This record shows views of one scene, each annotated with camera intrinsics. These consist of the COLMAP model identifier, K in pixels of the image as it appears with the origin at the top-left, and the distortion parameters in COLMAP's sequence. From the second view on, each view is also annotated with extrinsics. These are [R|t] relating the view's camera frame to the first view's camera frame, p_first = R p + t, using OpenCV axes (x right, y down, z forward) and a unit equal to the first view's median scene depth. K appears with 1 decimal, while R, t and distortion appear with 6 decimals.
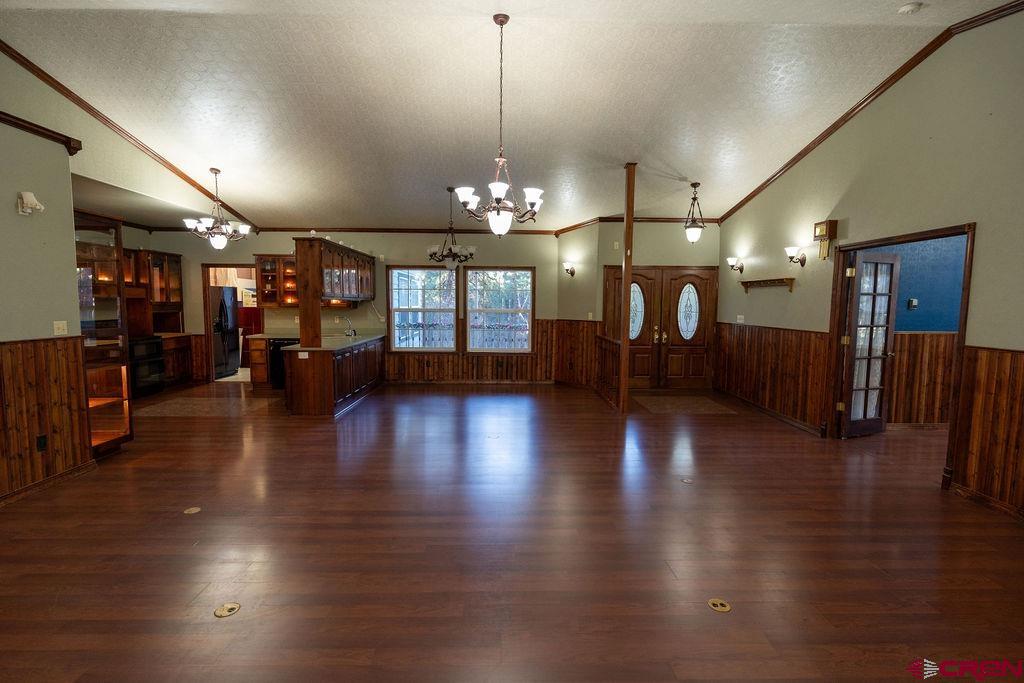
lens RADIAL K [[488.3, 0, 490.6], [0, 488.3, 349.4], [0, 0, 1]] dist [-0.000903, 0.000551]
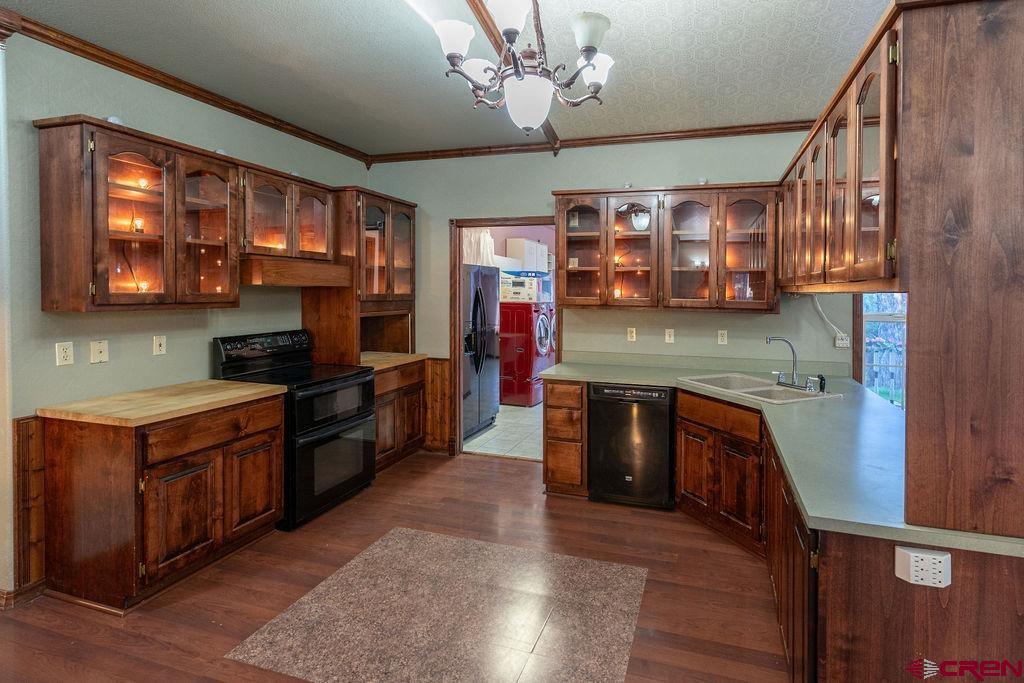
lens RADIAL K [[488.3, 0, 512.5], [0, 488.3, 338.8], [0, 0, 1]] dist [-0.000903, 0.000551]
pose [[0.937152, 0.040375, -0.346577, -0.354031], [-0.041638, 0.999126, 0.003805, -0.056987], [0.346428, 0.010865, 0.938014, 0.553584]]
